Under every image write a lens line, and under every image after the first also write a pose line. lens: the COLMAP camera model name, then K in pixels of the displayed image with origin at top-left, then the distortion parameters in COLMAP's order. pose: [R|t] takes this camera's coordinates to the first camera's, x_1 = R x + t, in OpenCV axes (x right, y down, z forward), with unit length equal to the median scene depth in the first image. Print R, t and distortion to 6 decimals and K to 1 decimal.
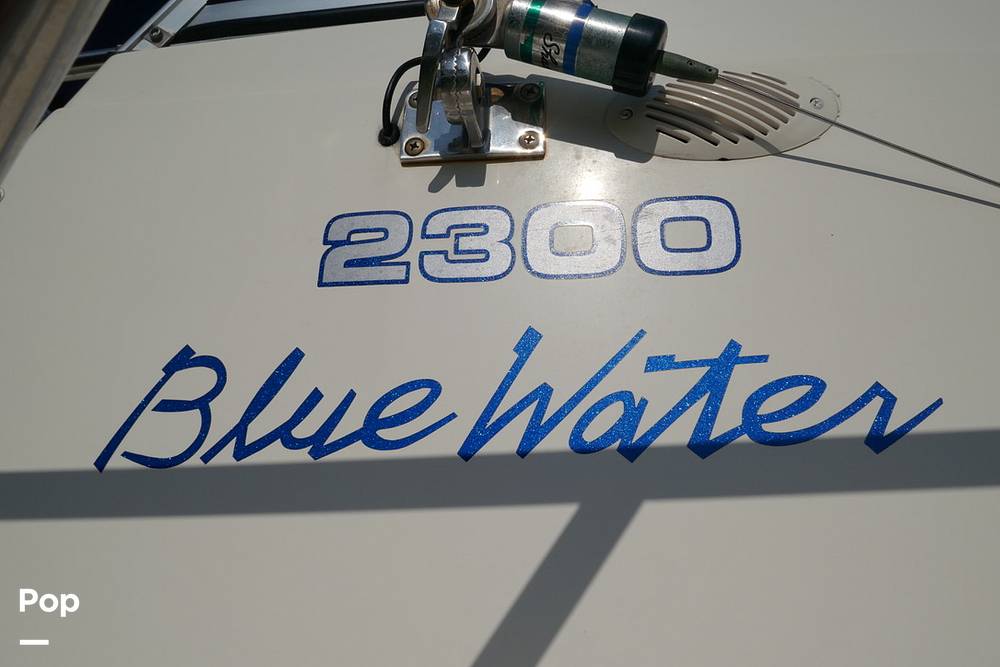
lens RADIAL K [[723.6, 0, 498.4], [0, 723.6, 335.4], [0, 0, 1]] dist [-0.013526, 0.008971]
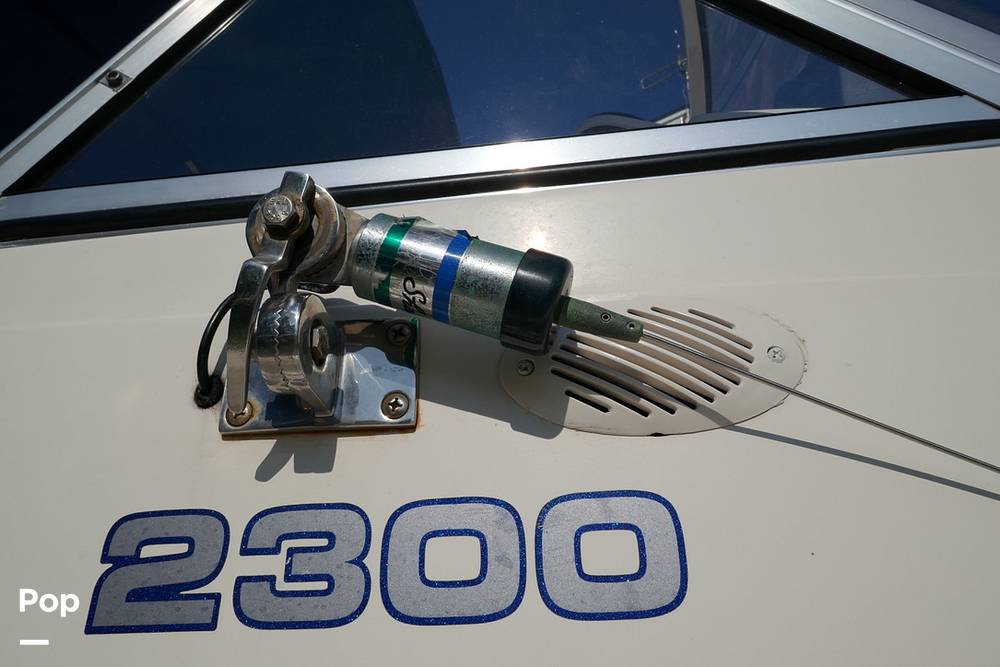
lens RADIAL K [[723.6, 0, 498.4], [0, 723.6, 335.4], [0, 0, 1]] dist [-0.013526, 0.008971]
pose [[0.997831, -0.021379, 0.062252, 0.106694], [0.028581, 0.992697, -0.117200, -0.260838], [-0.059291, 0.118725, 0.991155, 0.269637]]
